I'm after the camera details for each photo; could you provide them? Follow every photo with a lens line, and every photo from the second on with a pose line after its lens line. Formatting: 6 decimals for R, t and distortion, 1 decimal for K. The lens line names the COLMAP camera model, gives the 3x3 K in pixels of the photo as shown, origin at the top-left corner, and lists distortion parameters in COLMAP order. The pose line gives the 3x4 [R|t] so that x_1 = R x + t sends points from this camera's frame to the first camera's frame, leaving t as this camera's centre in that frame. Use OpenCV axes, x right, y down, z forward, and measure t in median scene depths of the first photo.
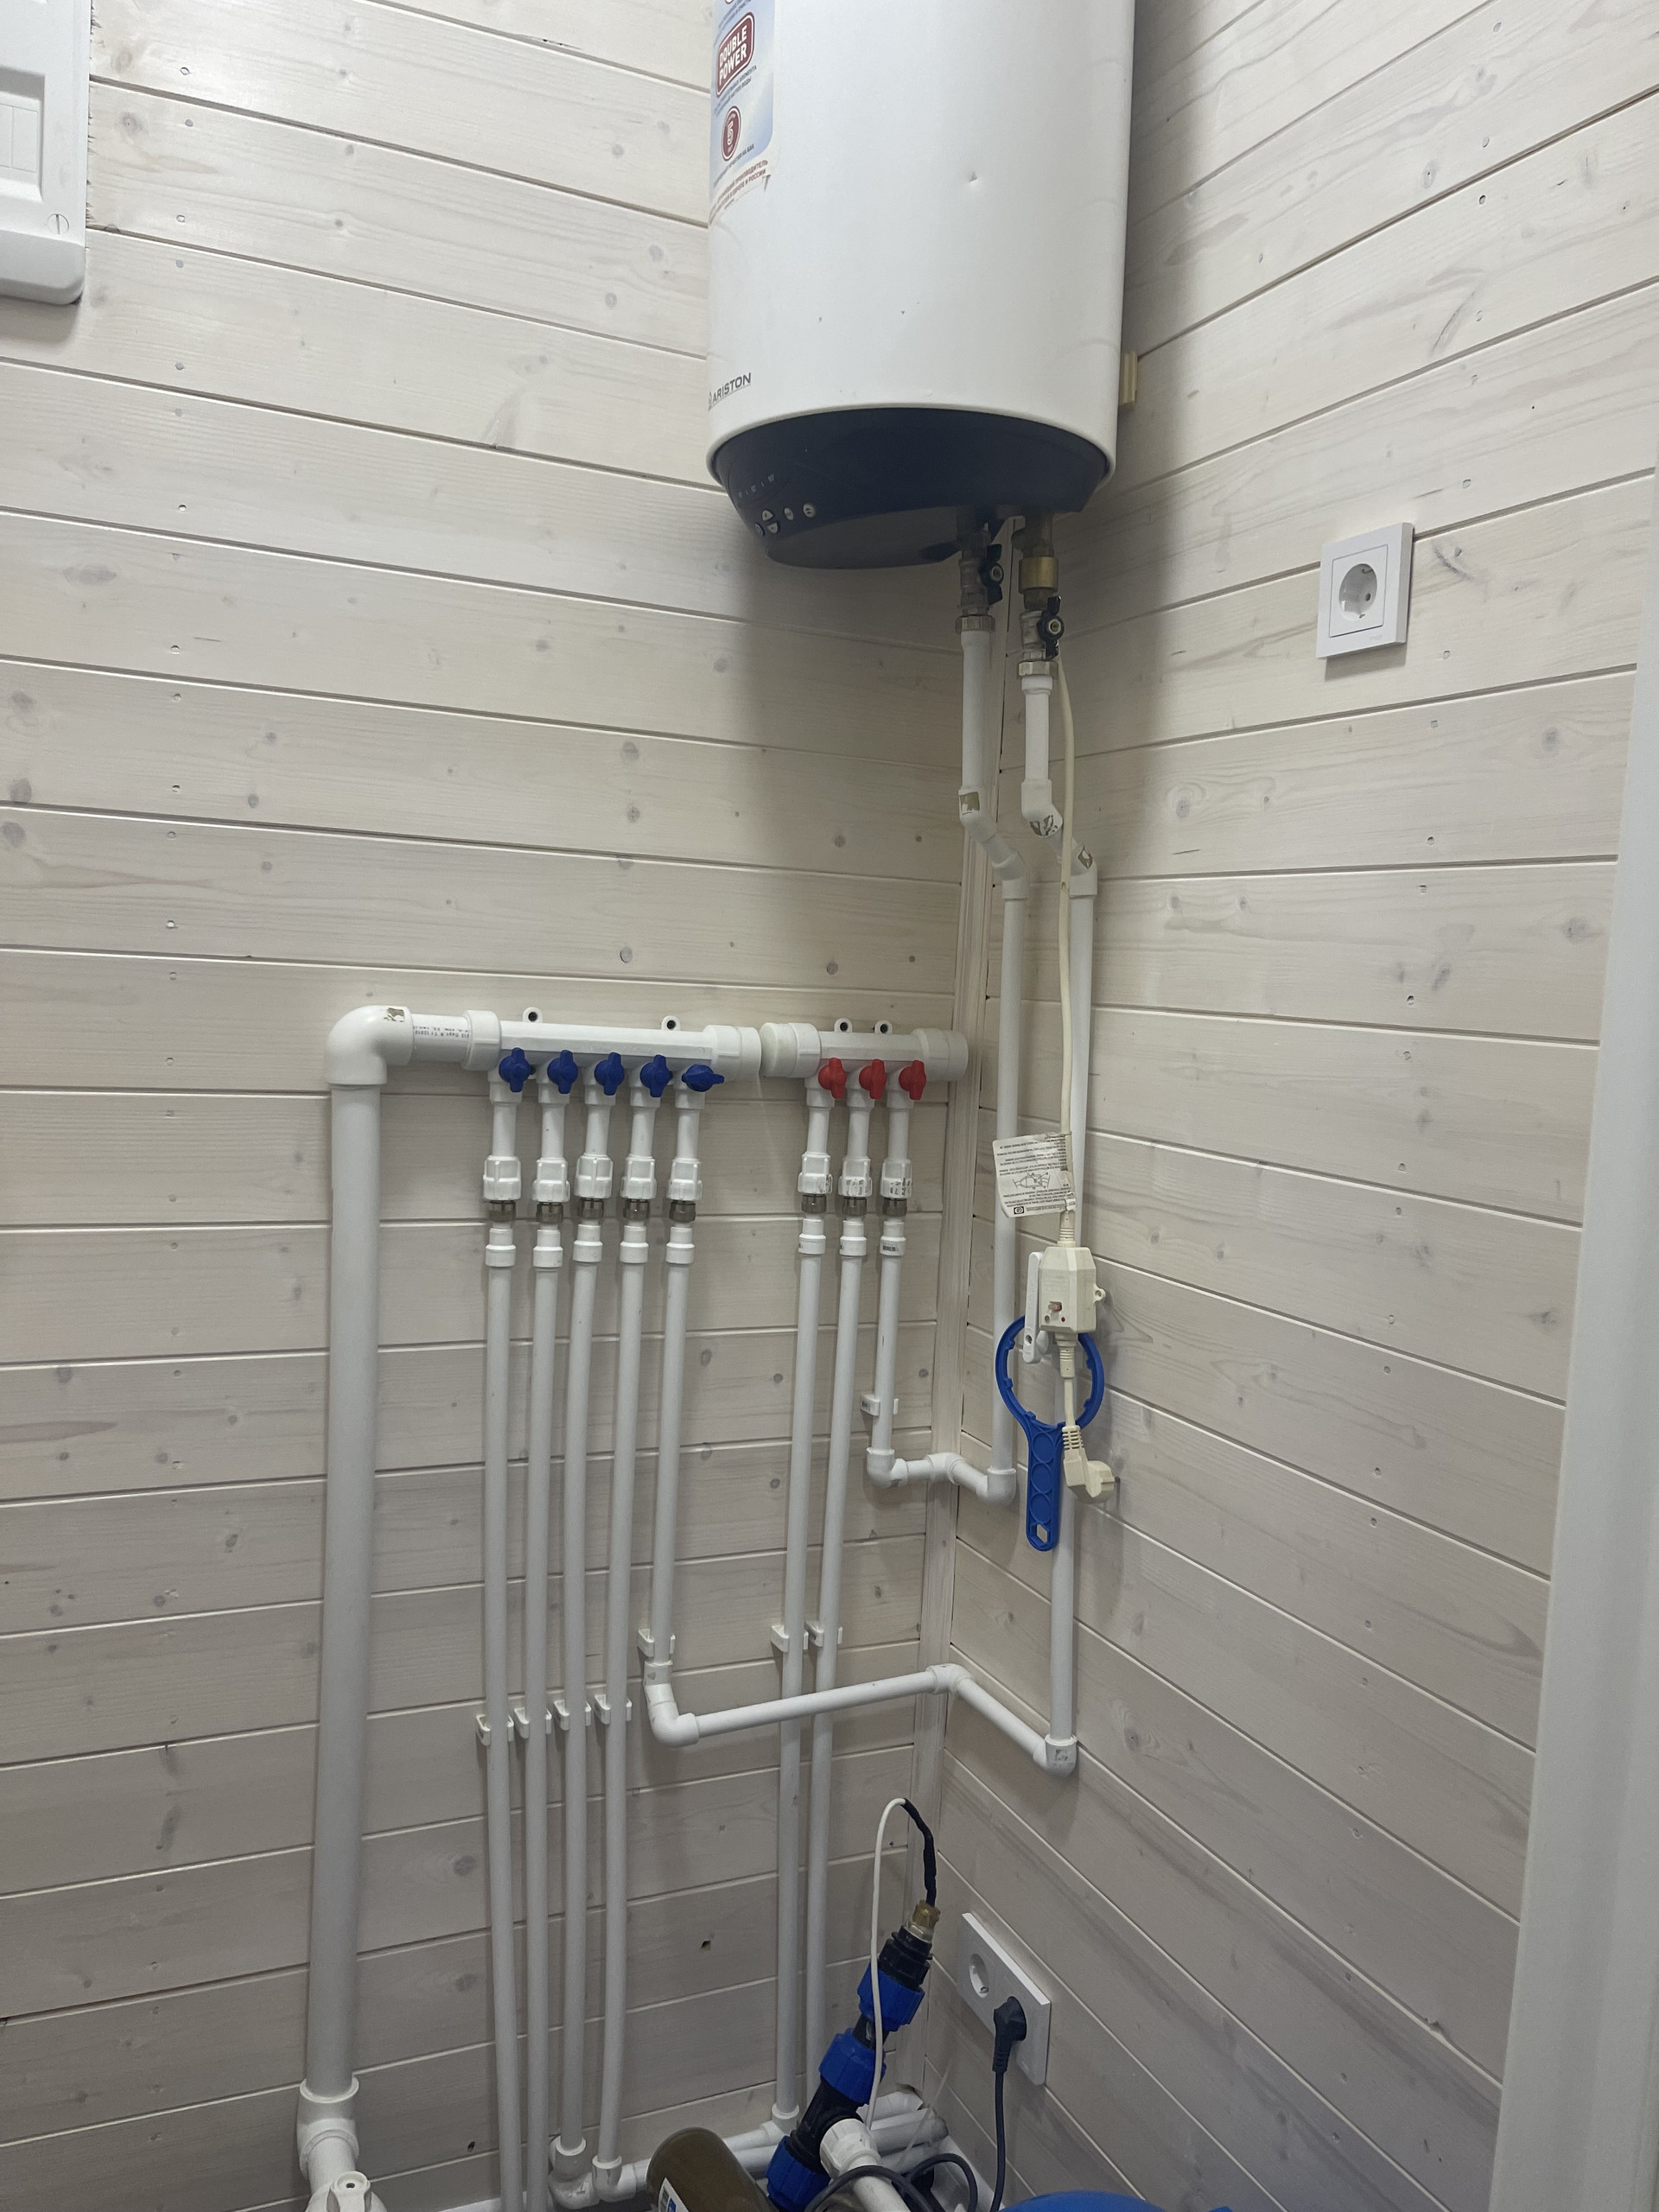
lens RADIAL K [[1645.6, 0, 822.3], [0, 1645.6, 1101.9], [0, 0, 1]] dist [0.078151, -0.120505]
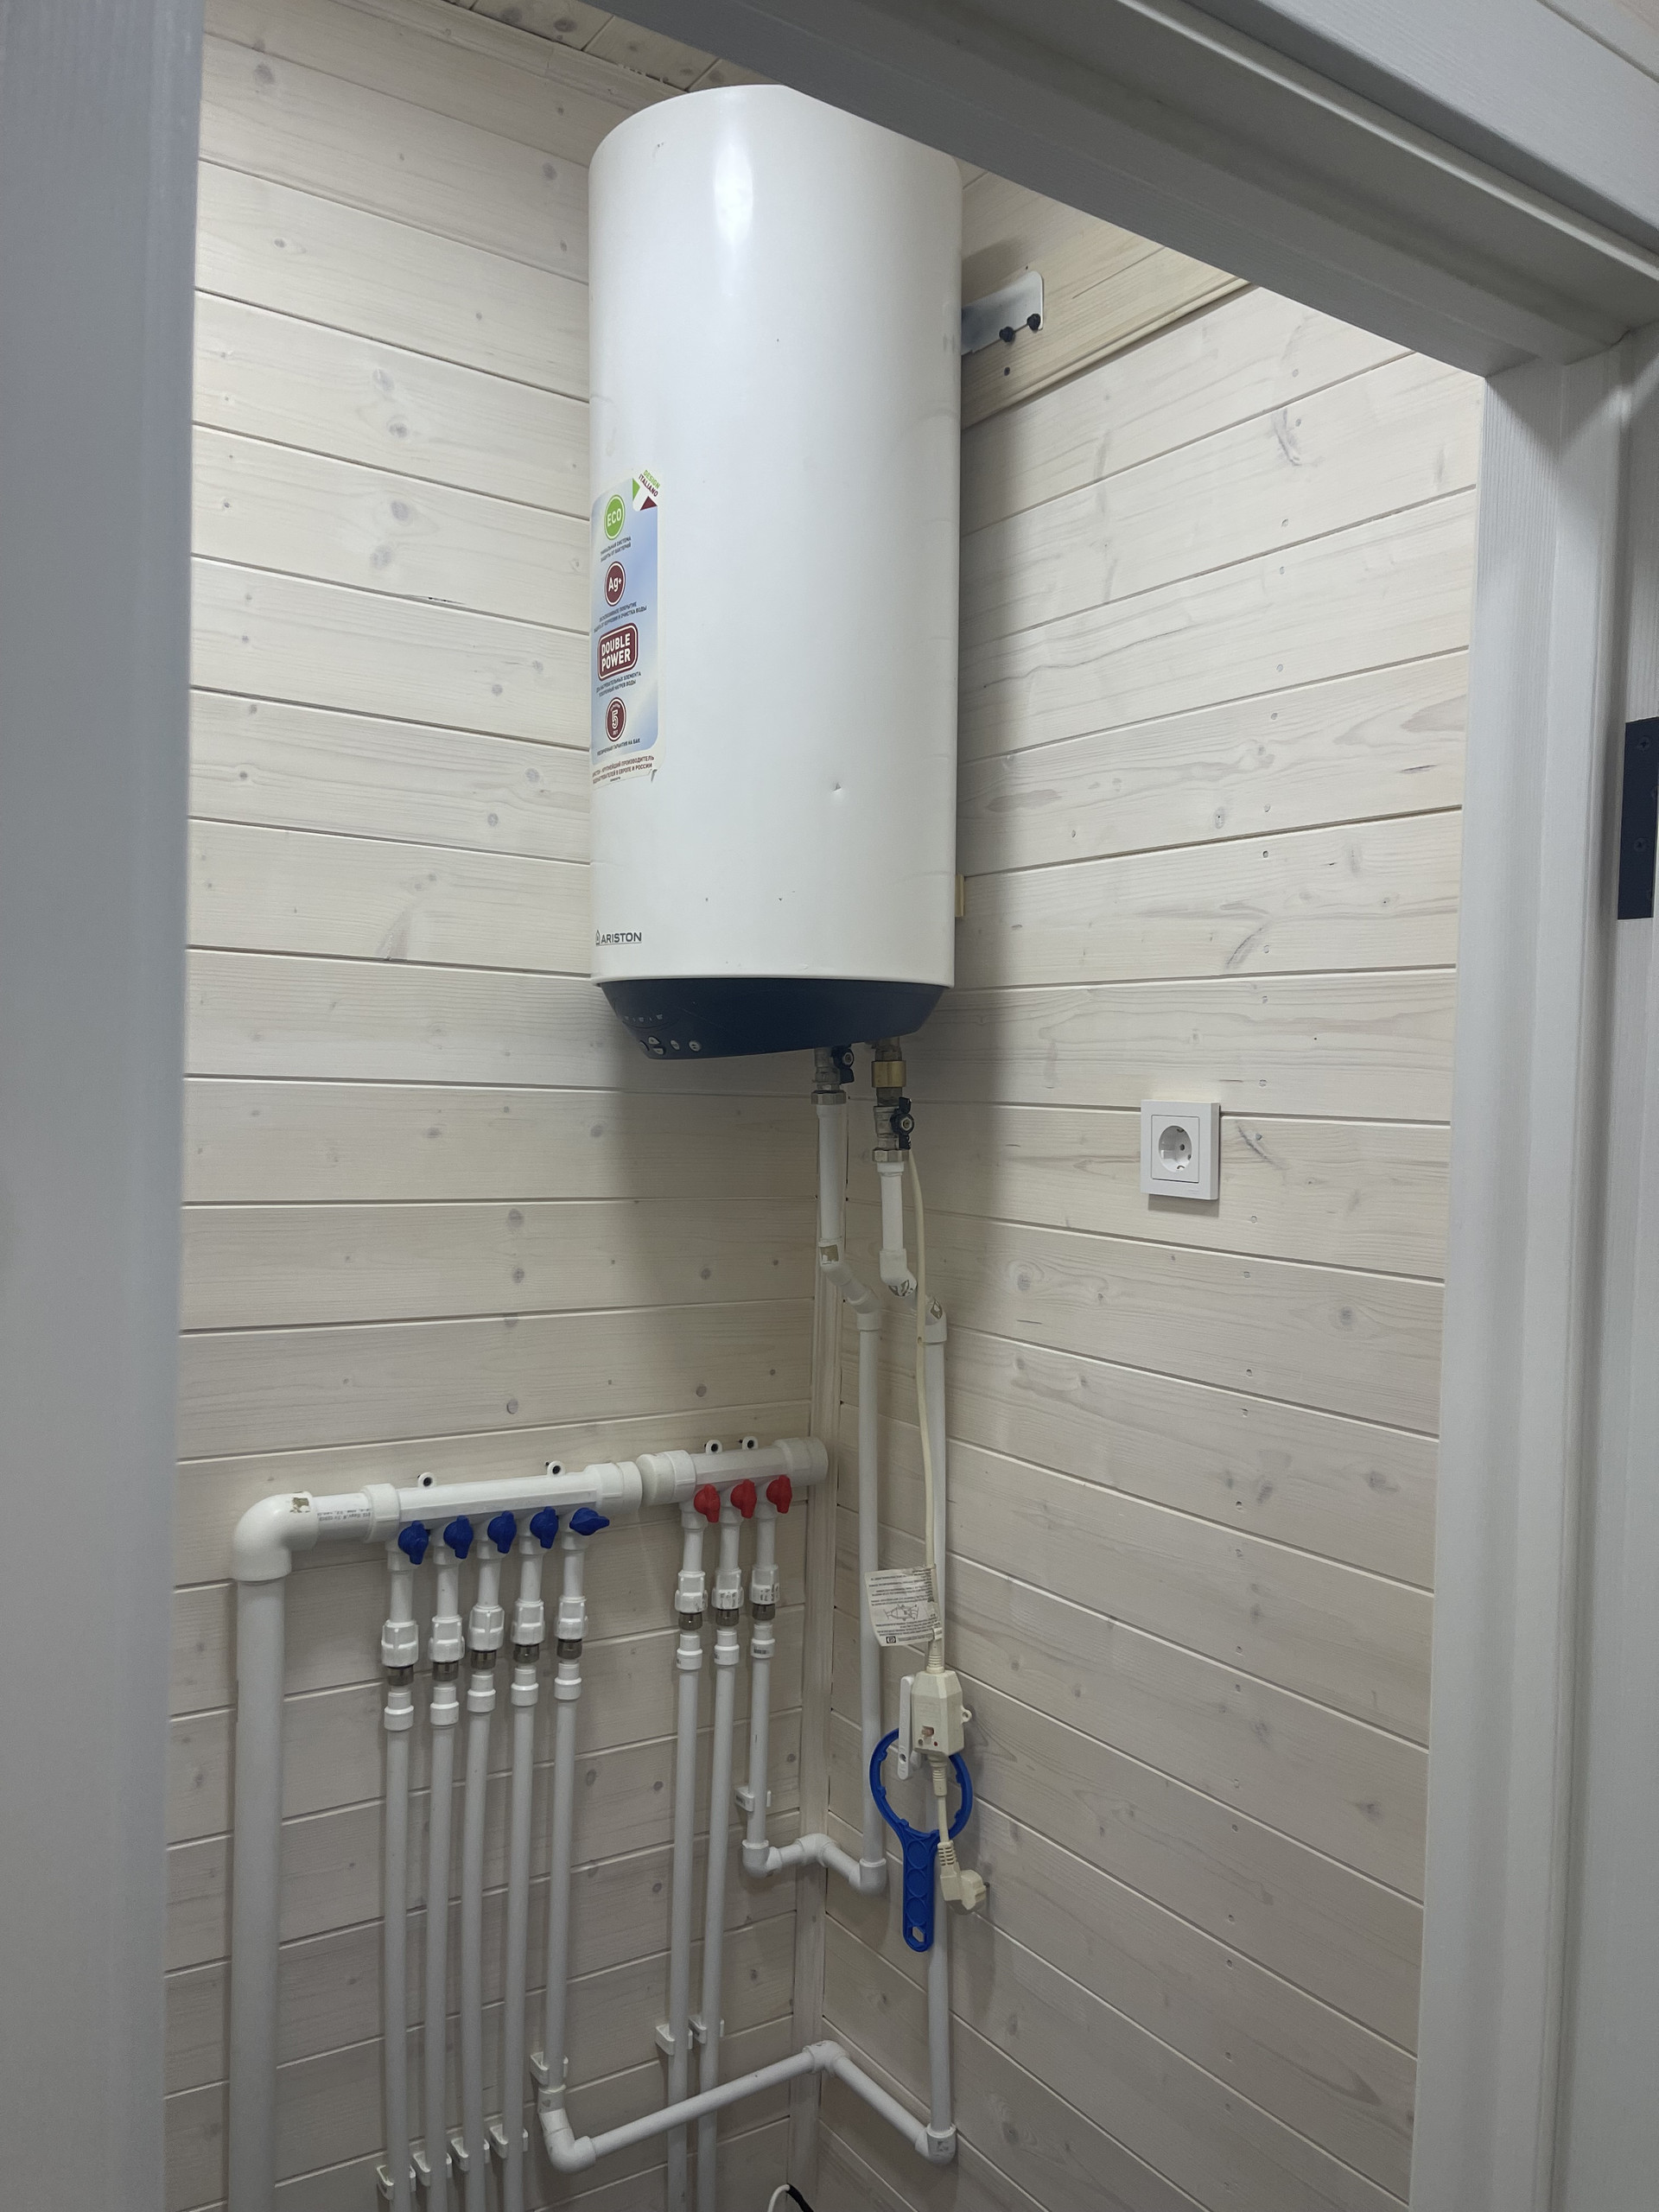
lens RADIAL K [[1639.1, 0, 837.4], [0, 1639.1, 1115.7], [0, 0, 1]] dist [0.061465, -0.078012]
pose [[0.987258, -0.023759, 0.157342, -0.079865], [0.034041, 0.997434, -0.062982, -0.215455], [-0.155441, 0.067536, 0.985534, -0.093943]]
